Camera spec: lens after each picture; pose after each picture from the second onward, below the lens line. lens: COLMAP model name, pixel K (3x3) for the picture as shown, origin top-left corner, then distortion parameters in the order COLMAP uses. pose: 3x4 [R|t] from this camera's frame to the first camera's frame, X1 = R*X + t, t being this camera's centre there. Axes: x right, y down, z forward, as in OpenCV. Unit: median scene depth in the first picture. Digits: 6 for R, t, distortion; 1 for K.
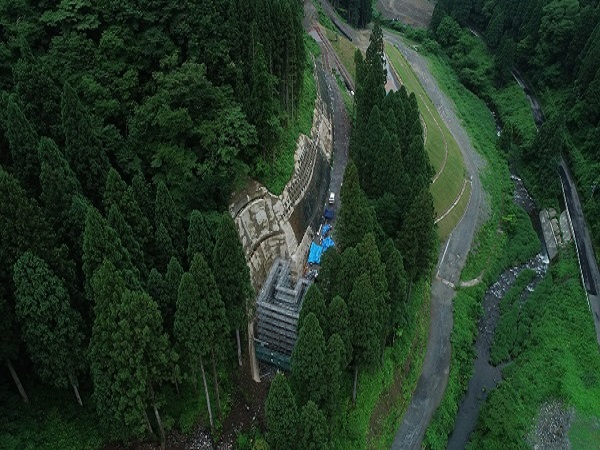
lens RADIAL K [[412.7, 0, 305.3], [0, 412.7, 221.5], [0, 0, 1]] dist [0.019153, 0.005682]
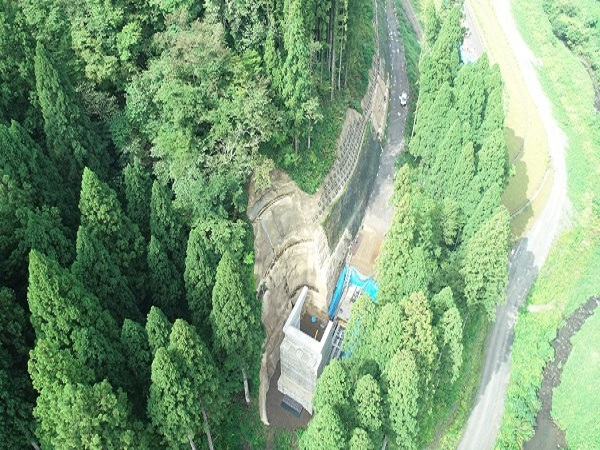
lens RADIAL K [[425.9, 0, 307.5], [0, 425.9, 211.3], [0, 0, 1]] dist [0.017098, -0.009489]
pose [[0.991703, 0.094457, -0.087196, 0.002615], [-0.083186, 0.988675, 0.124910, -0.136117], [0.098007, -0.116620, 0.988329, 0.197494]]
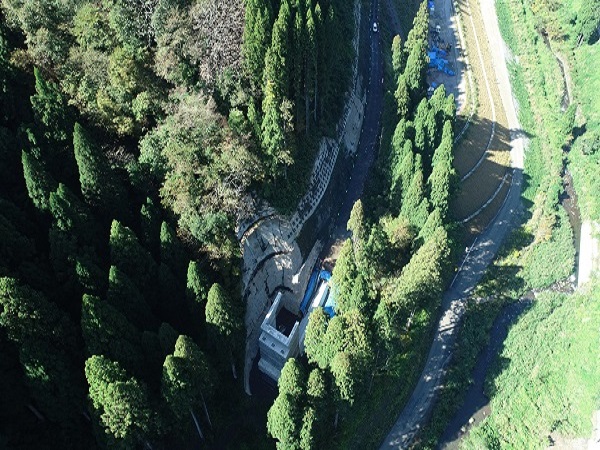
lens RADIAL K [[412.7, 0, 296.1], [0, 412.7, 201.5], [0, 0, 1]] dist [0.019153, 0.005682]
pose [[0.986642, 0.110723, -0.119489, 0.075347], [-0.083754, 0.973915, 0.210891, -0.322438], [0.139723, -0.198066, 0.970179, 0.047213]]
